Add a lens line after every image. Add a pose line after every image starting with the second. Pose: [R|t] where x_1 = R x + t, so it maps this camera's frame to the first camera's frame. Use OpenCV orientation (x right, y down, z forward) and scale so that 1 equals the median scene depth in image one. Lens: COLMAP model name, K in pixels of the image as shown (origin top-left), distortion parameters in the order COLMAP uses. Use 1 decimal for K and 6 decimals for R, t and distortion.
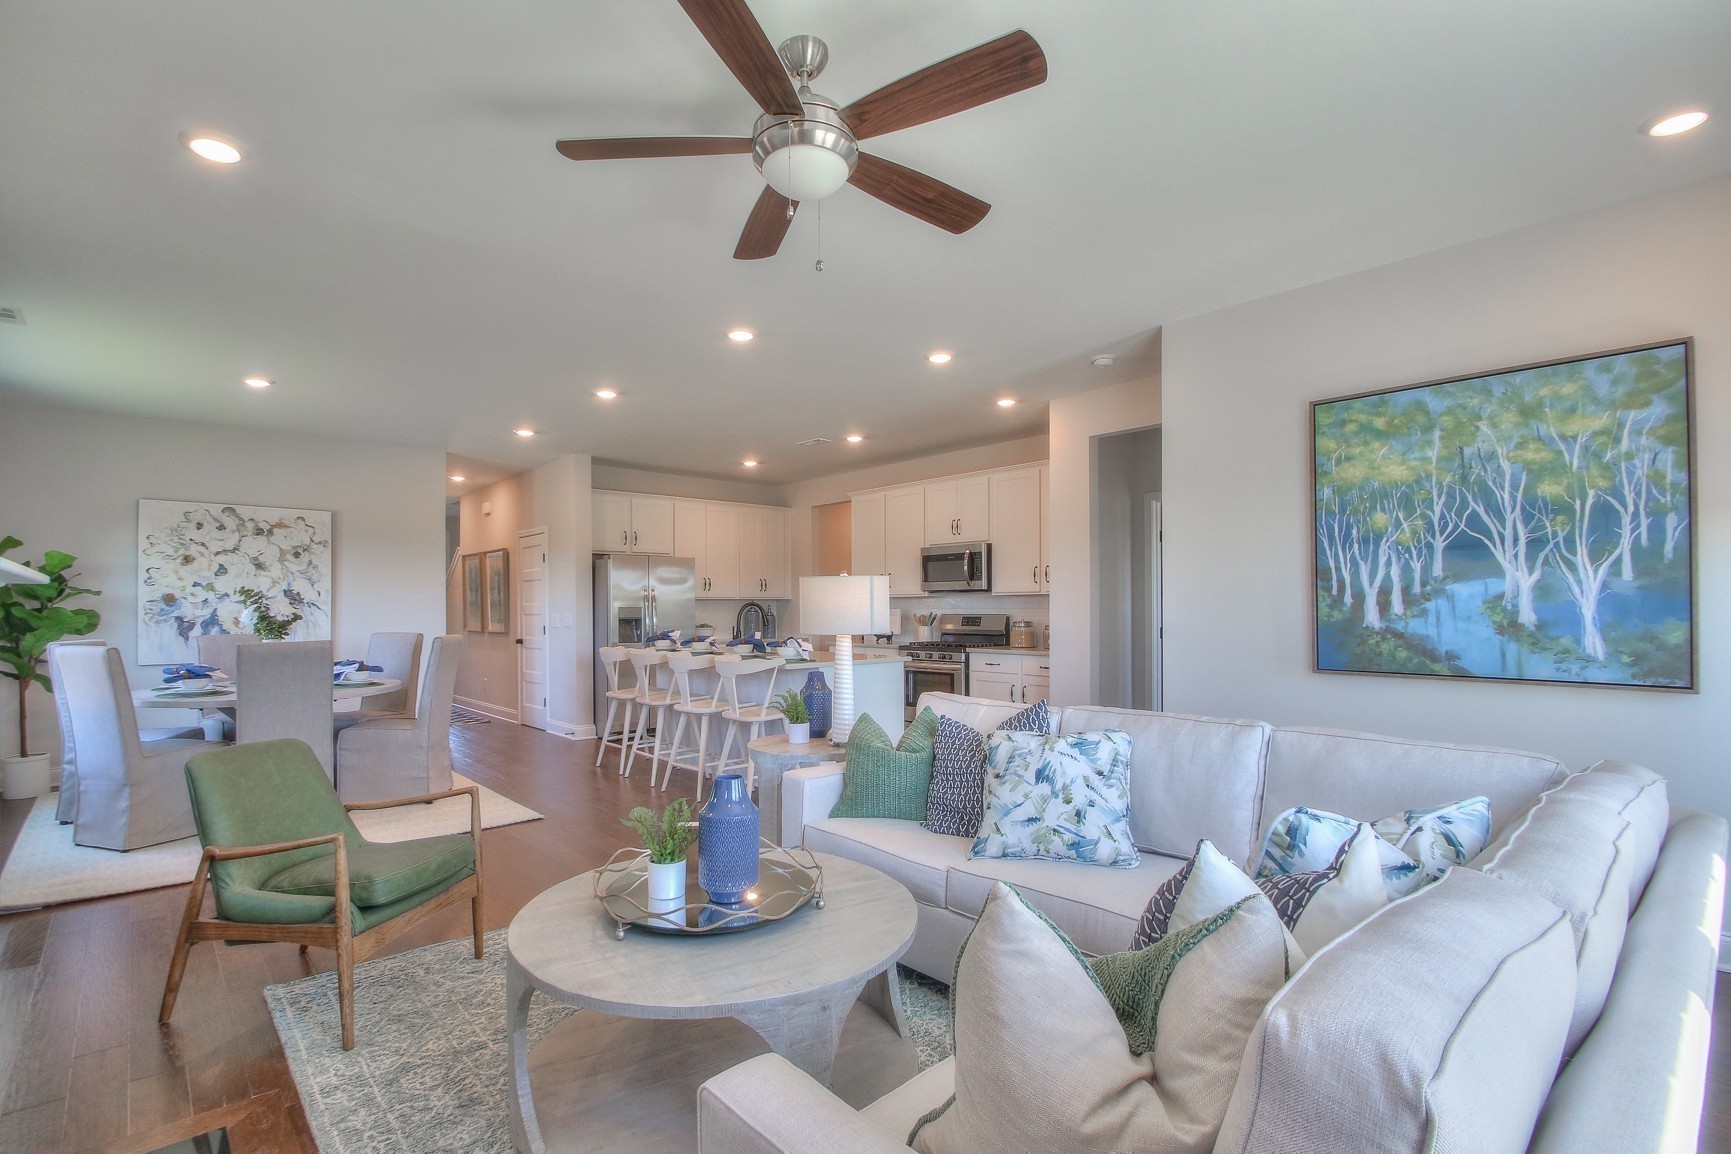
lens RADIAL K [[806.9, 0, 858.0], [0, 806.9, 601.1], [0, 0, 1]] dist [0.016775, -0.013734]
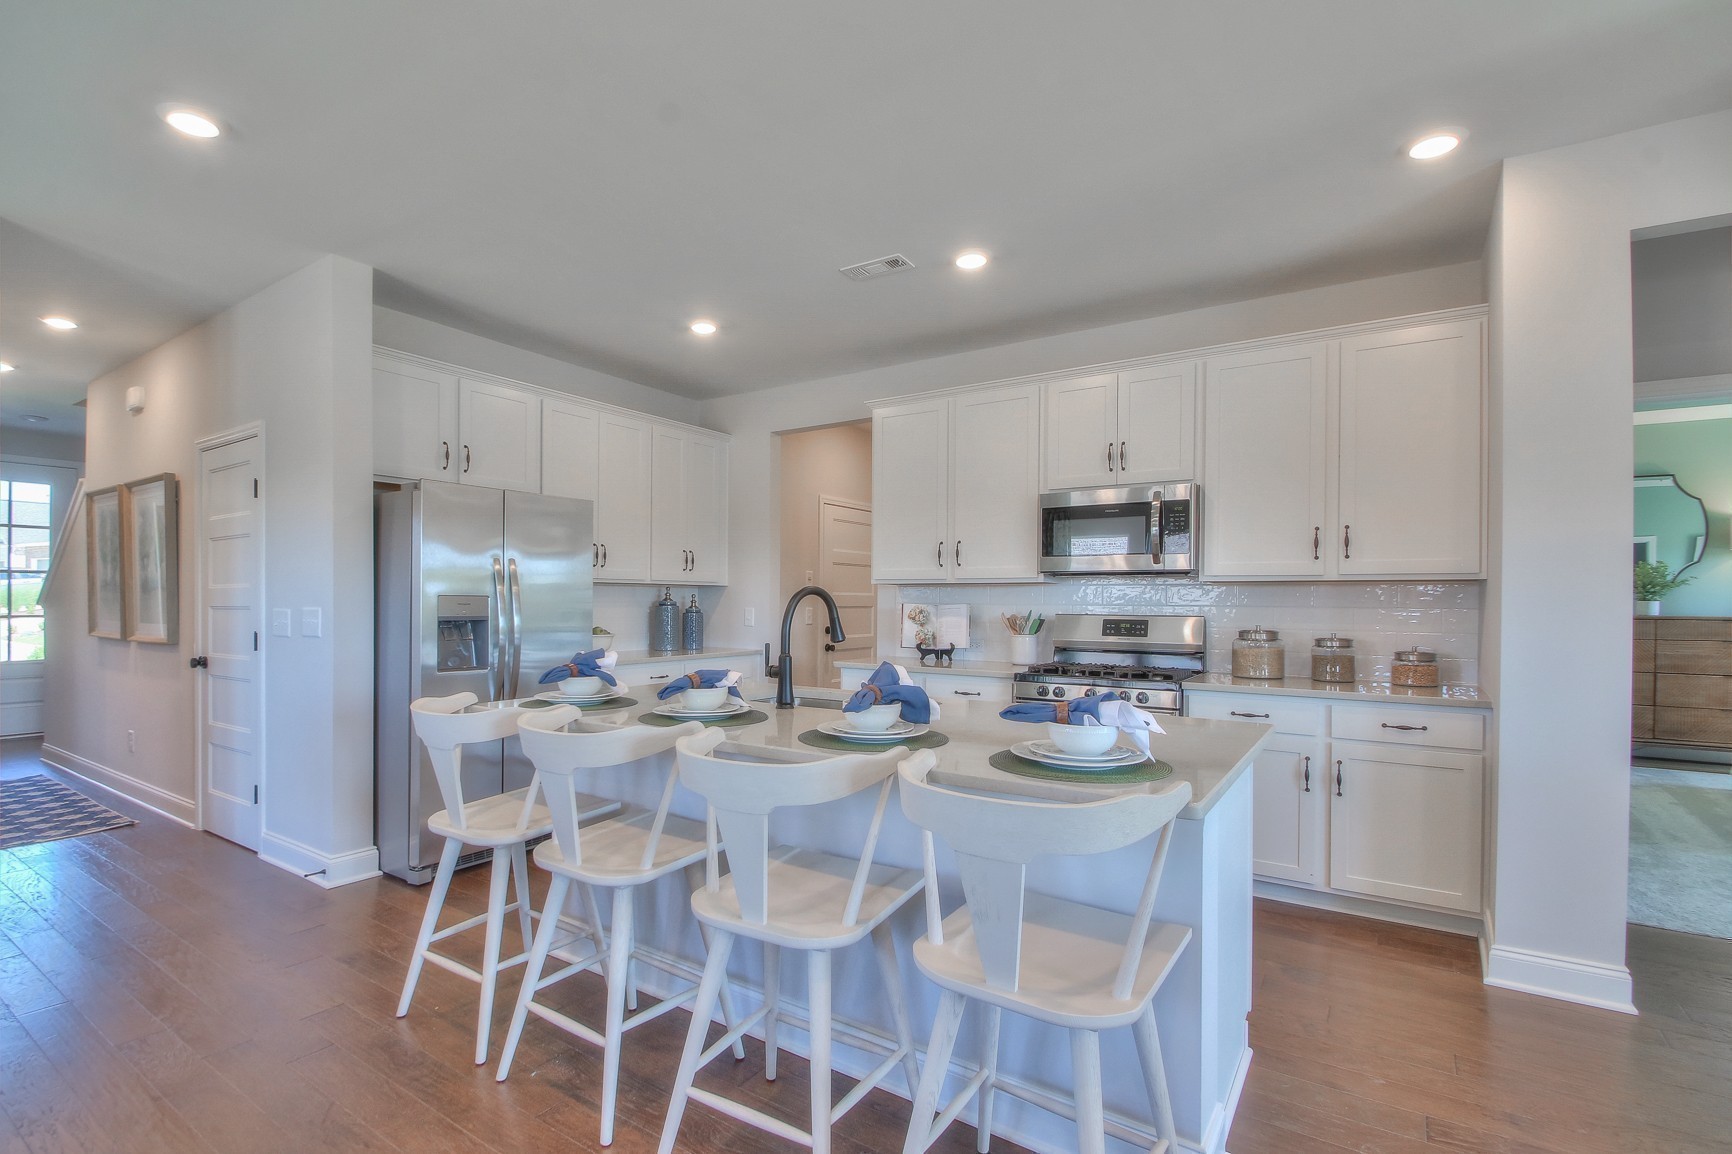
lens RADIAL K [[807.4, 0, 858.4], [0, 807.4, 601.2], [0, 0, 1]] dist [0.016775, -0.013734]
pose [[0.969547, 0.010933, 0.244660, -0.200887], [-0.013407, 0.999874, 0.008448, 0.004717], [-0.244537, -0.011471, 0.969572, 0.560246]]
